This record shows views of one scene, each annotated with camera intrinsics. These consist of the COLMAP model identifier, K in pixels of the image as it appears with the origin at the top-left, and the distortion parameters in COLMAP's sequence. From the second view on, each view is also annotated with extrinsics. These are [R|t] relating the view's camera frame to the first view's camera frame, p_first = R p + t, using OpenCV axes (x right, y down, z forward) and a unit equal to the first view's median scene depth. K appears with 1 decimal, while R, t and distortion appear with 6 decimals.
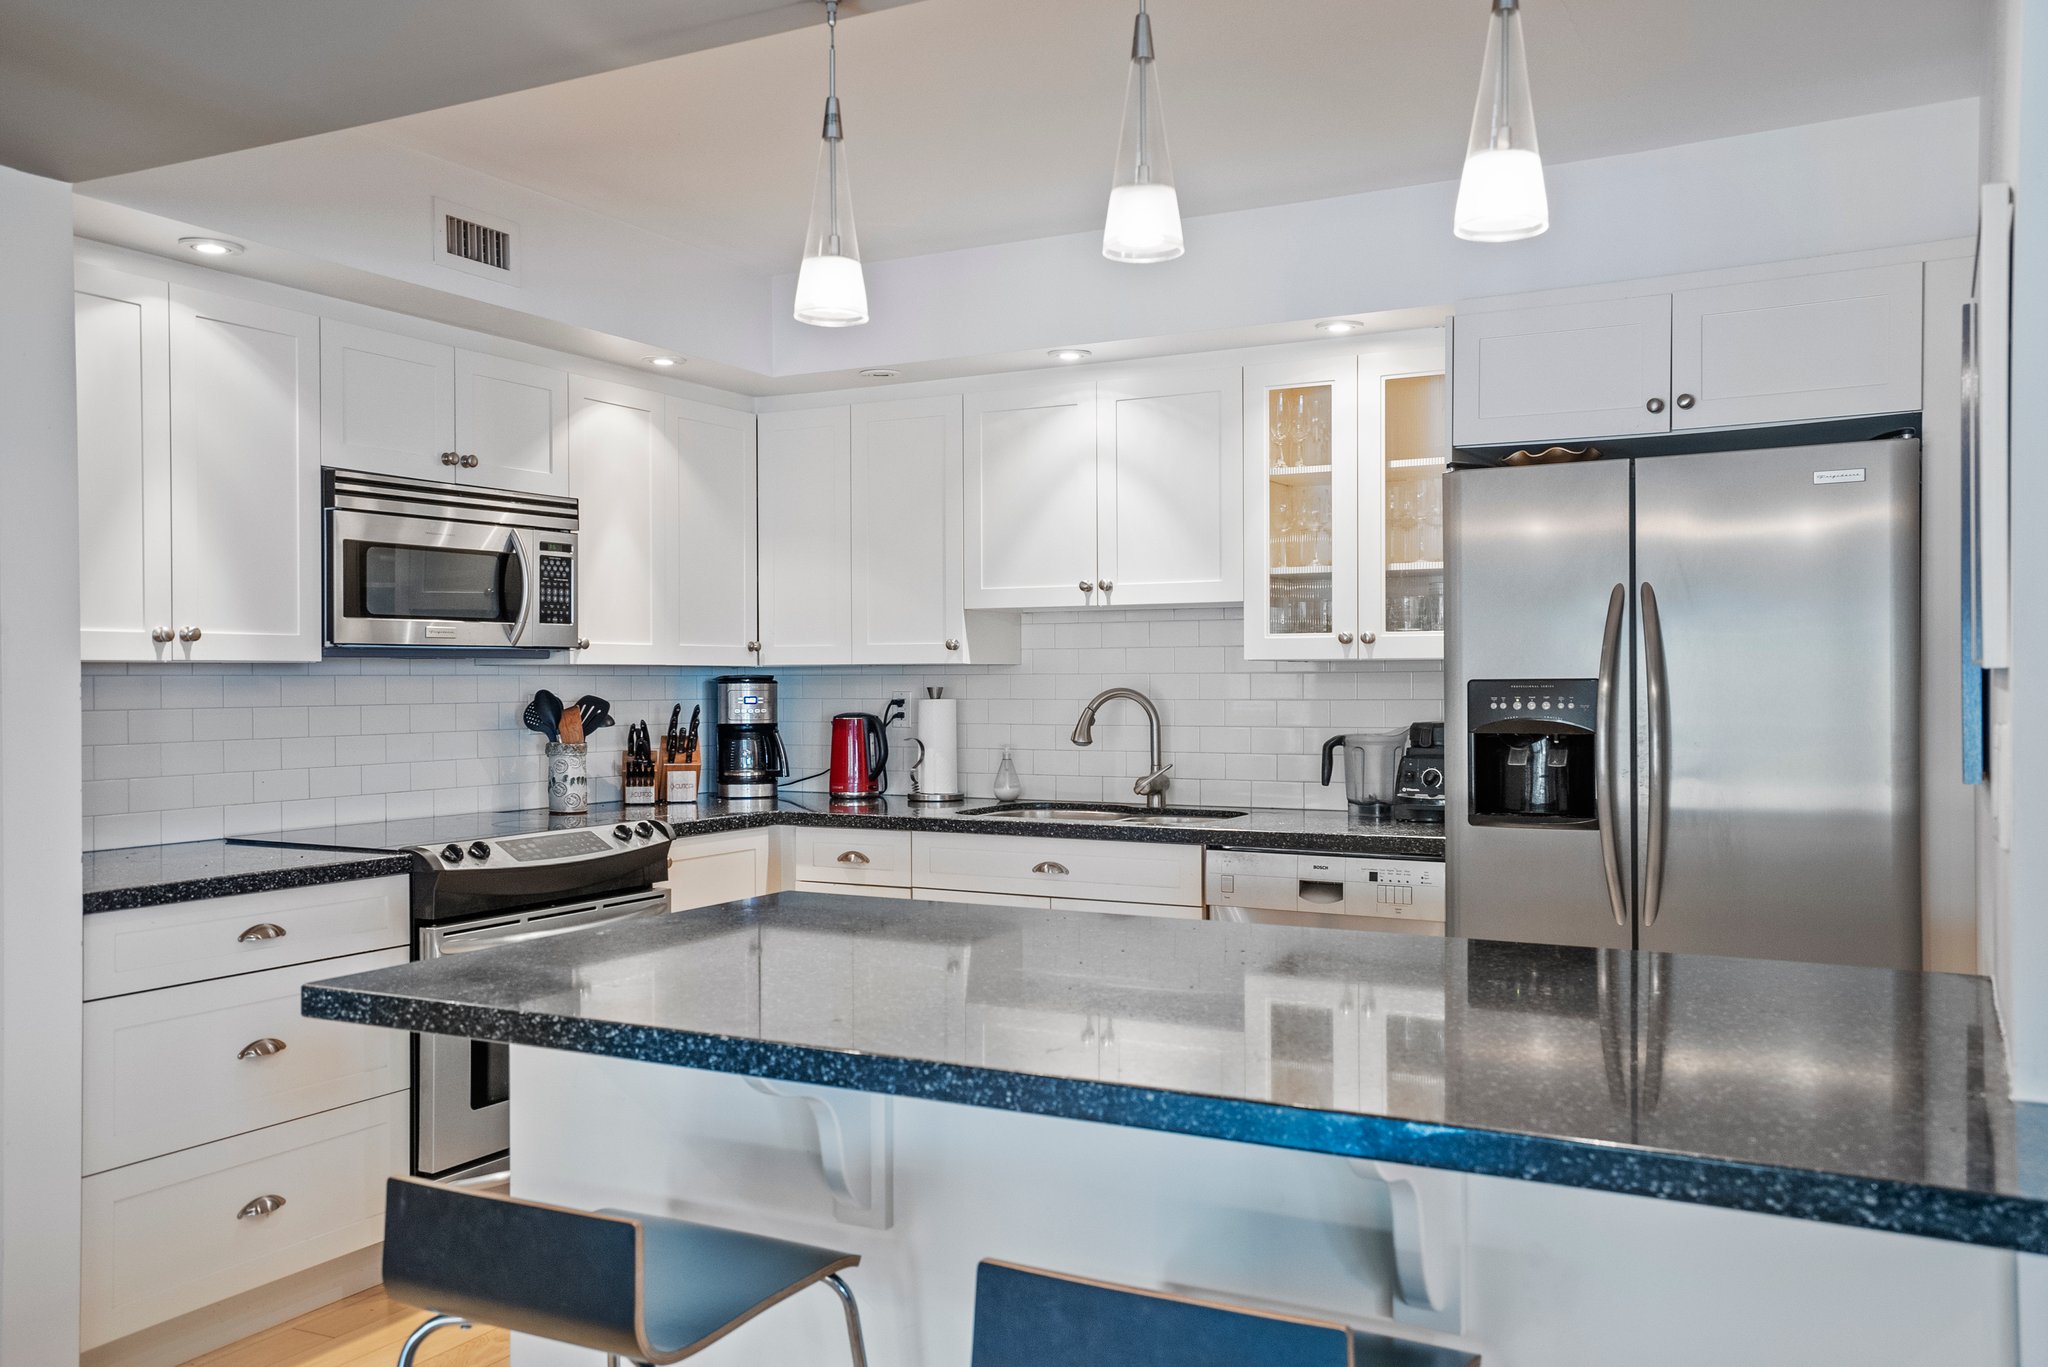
lens RADIAL K [[1677.3, 0, 1039.9], [0, 1677.3, 689.5], [0, 0, 1]] dist [0.018486, -0.012531]
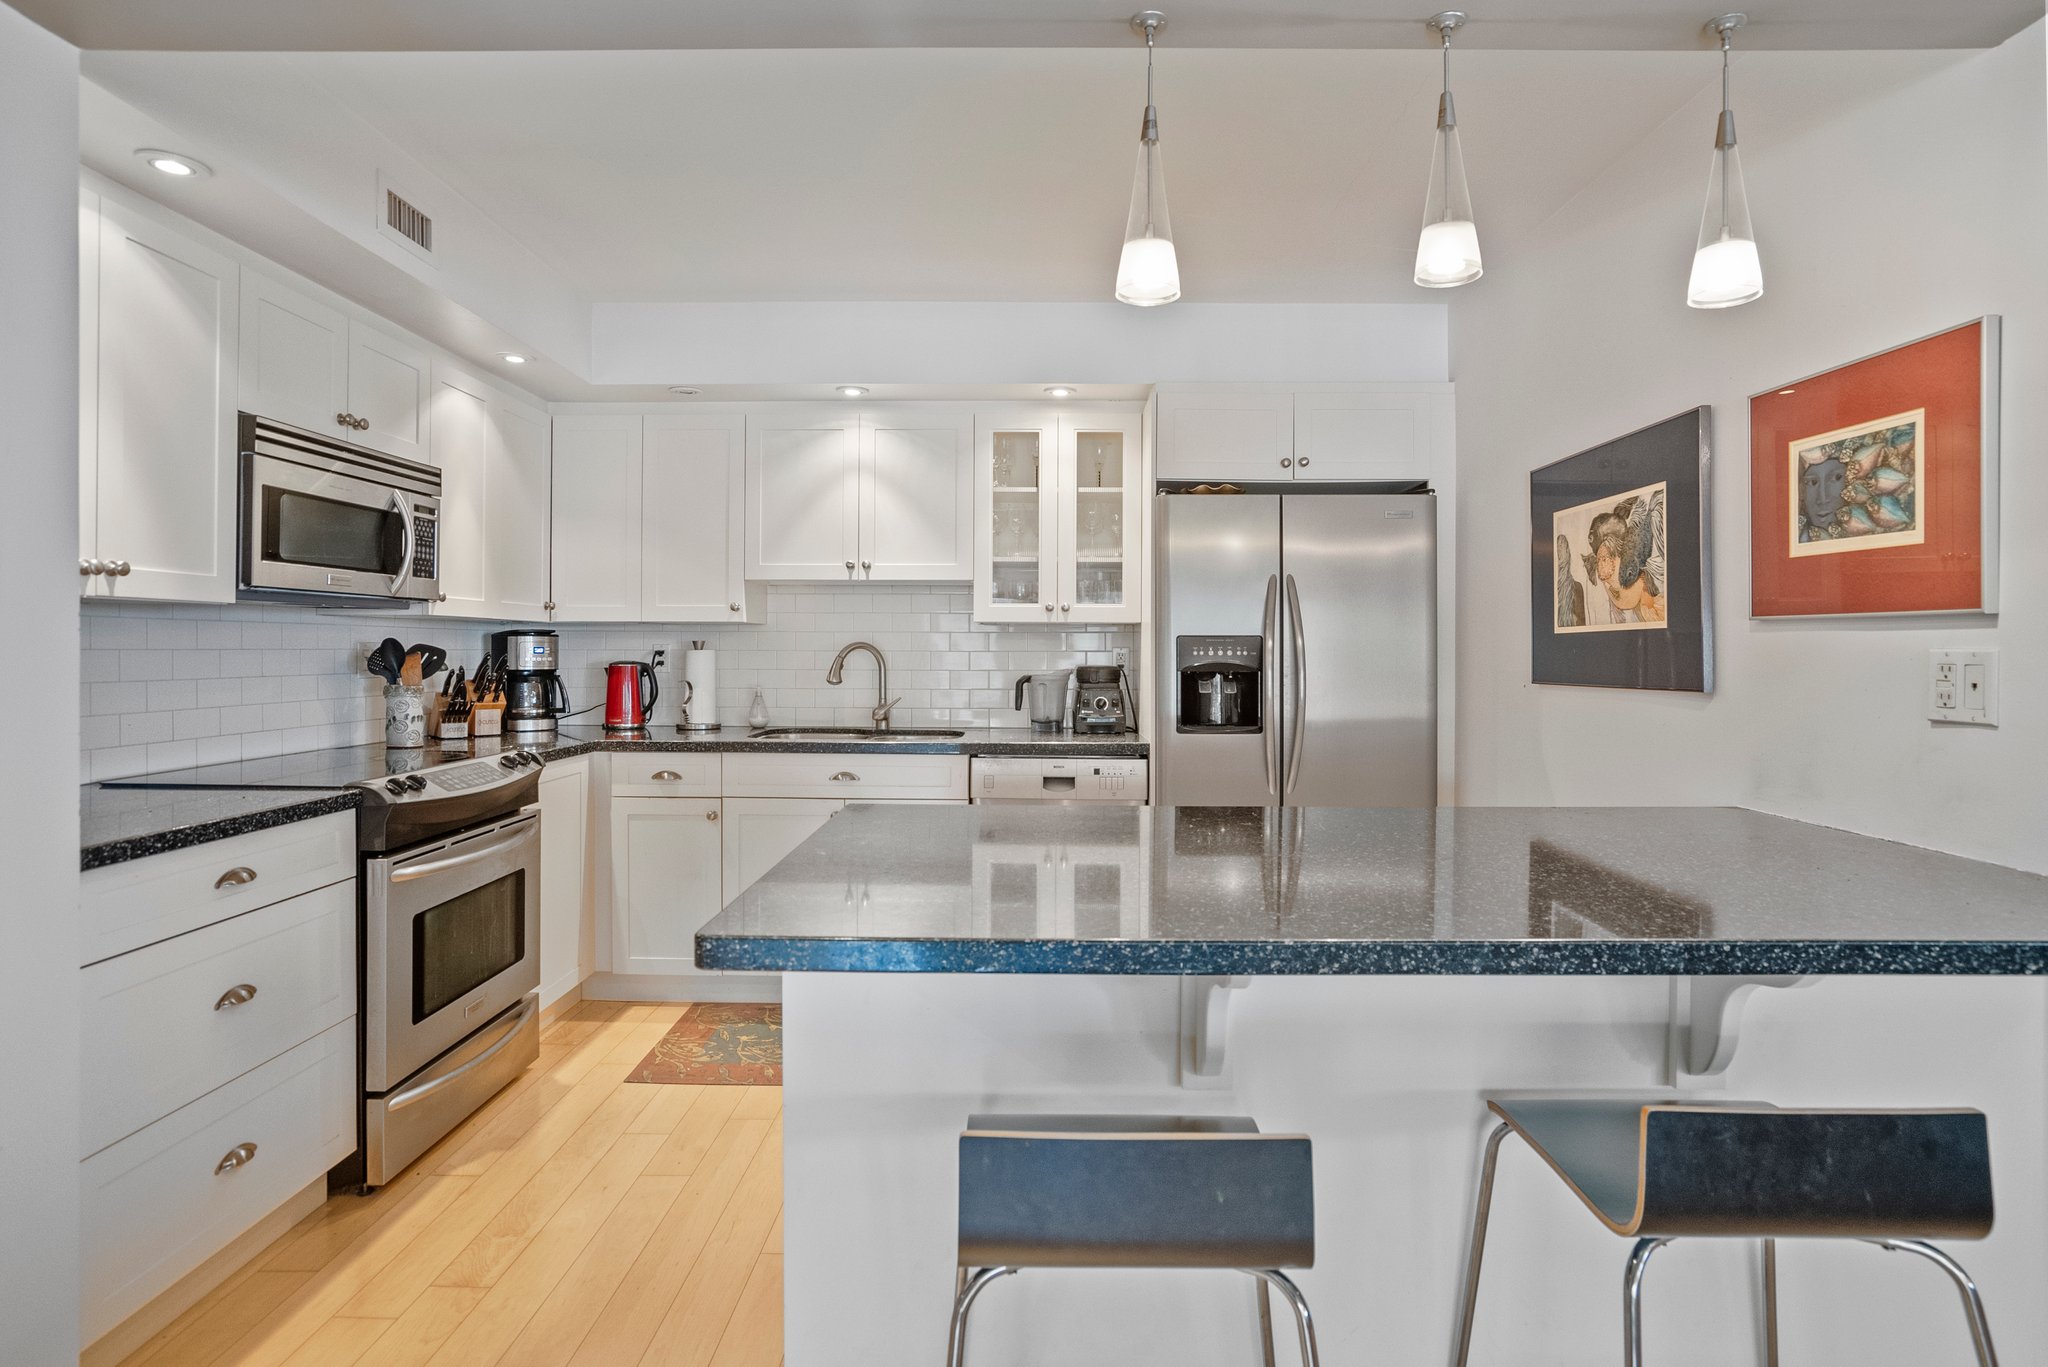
lens RADIAL K [[1063.0, 0, 1018.8], [0, 1063.0, 650.5], [0, 0, 1]] dist [-0.032674, 0.009979]
pose [[0.888582, 0.006646, 0.458670, -0.258023], [-0.004275, 0.999972, -0.006206, 0.011818], [-0.458698, 0.003554, 0.888585, 0.195559]]
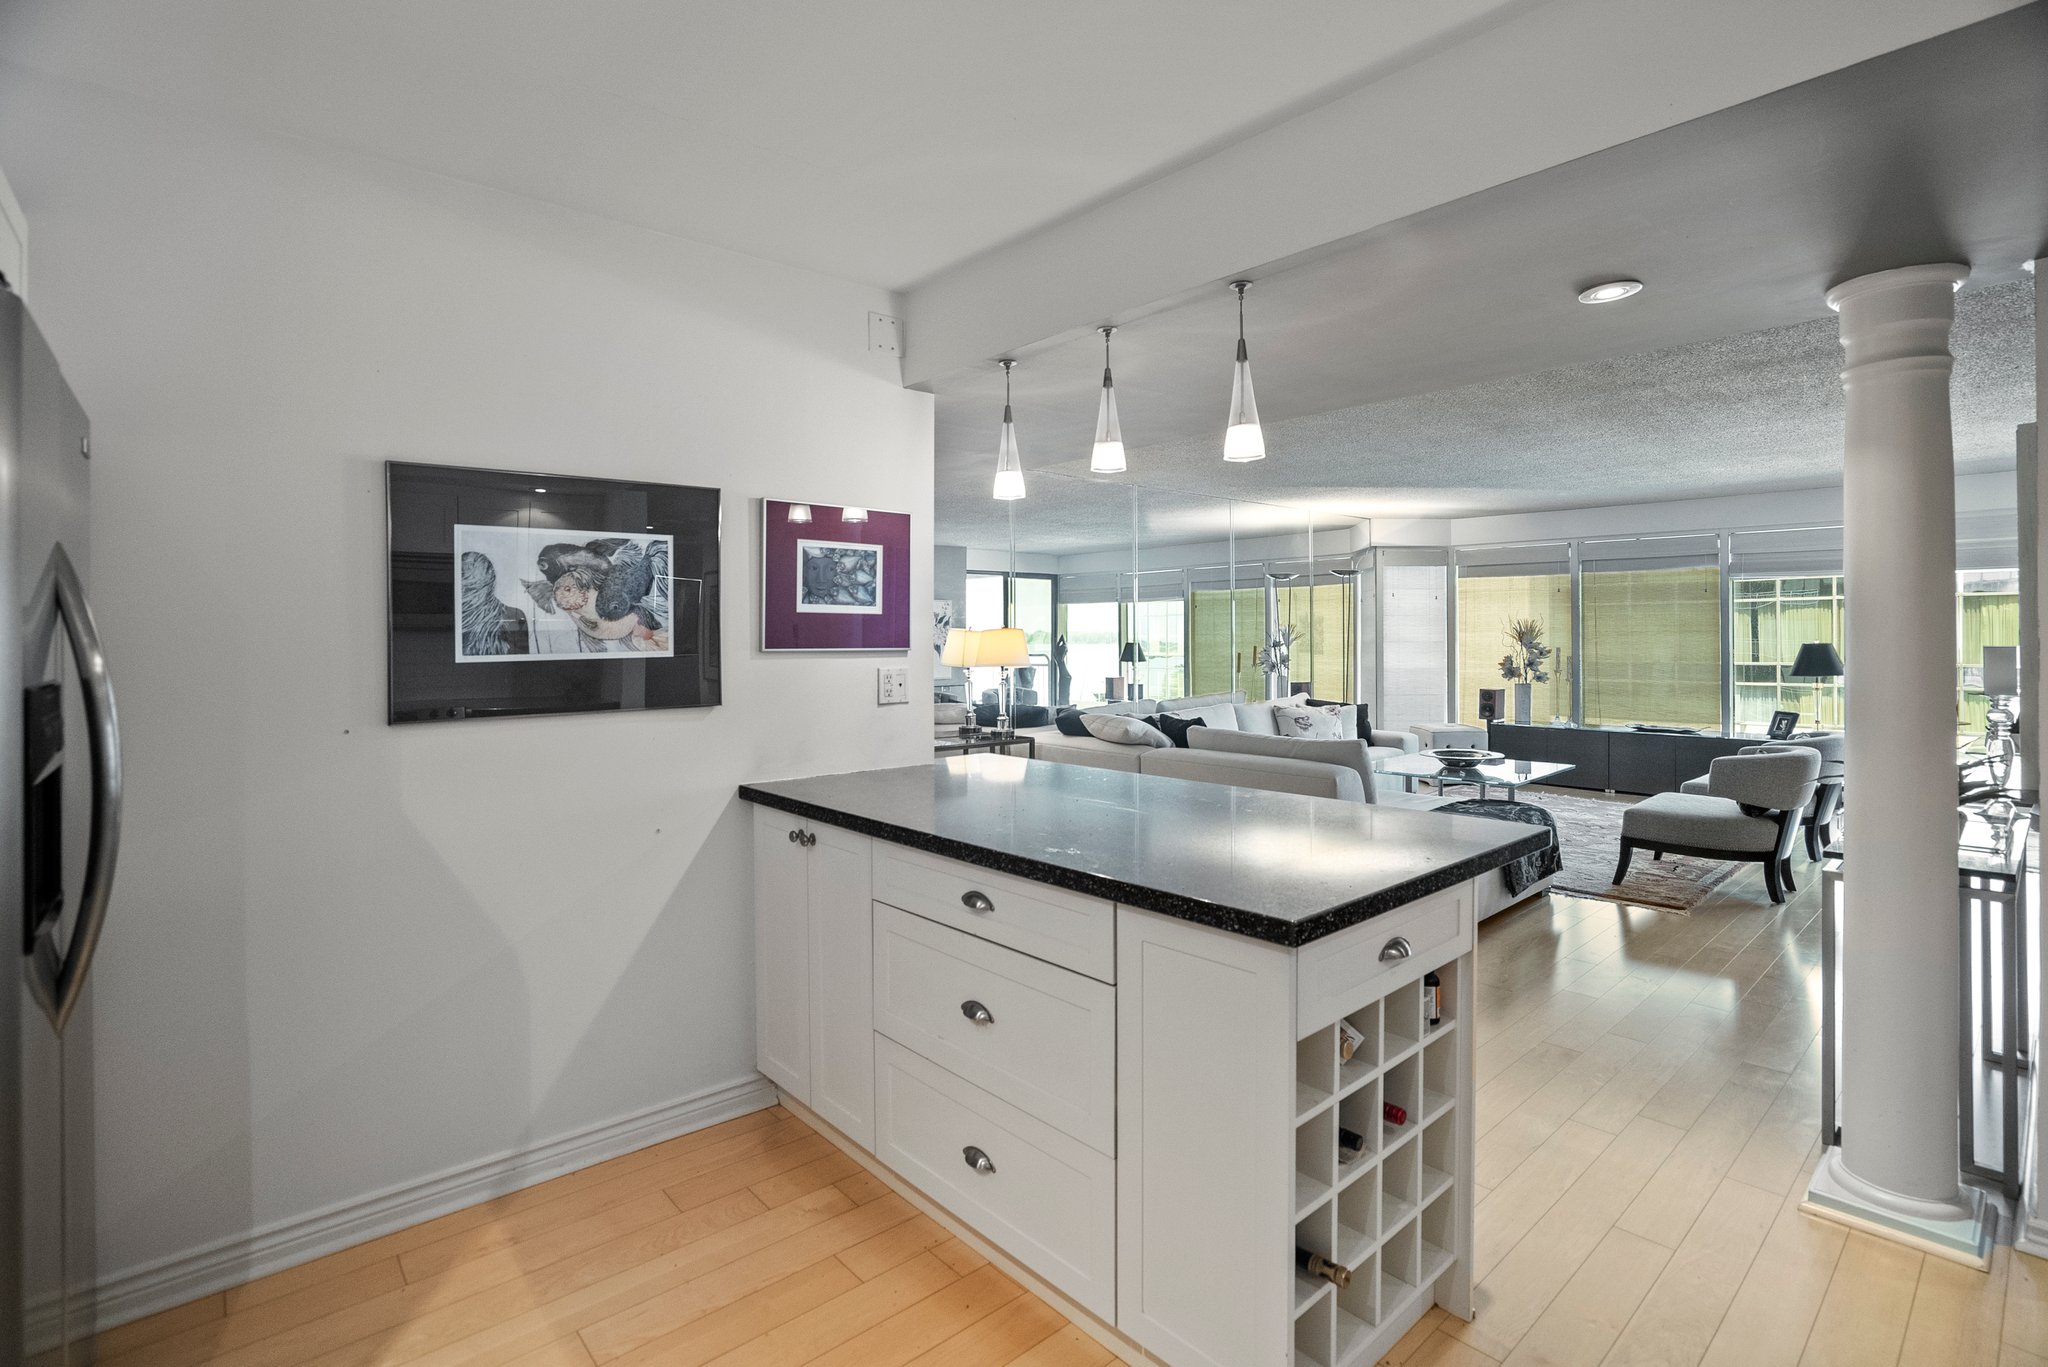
lens RADIAL K [[963.6, 0, 1028.5], [0, 963.6, 621.1], [0, 0, 1]] dist [-0.043378, 0.015841]
pose [[-0.935534, 0.016207, 0.352865, -0.132330], [0.013403, 0.999856, -0.010389, -0.017481], [-0.352983, -0.004990, -0.935616, 0.998521]]
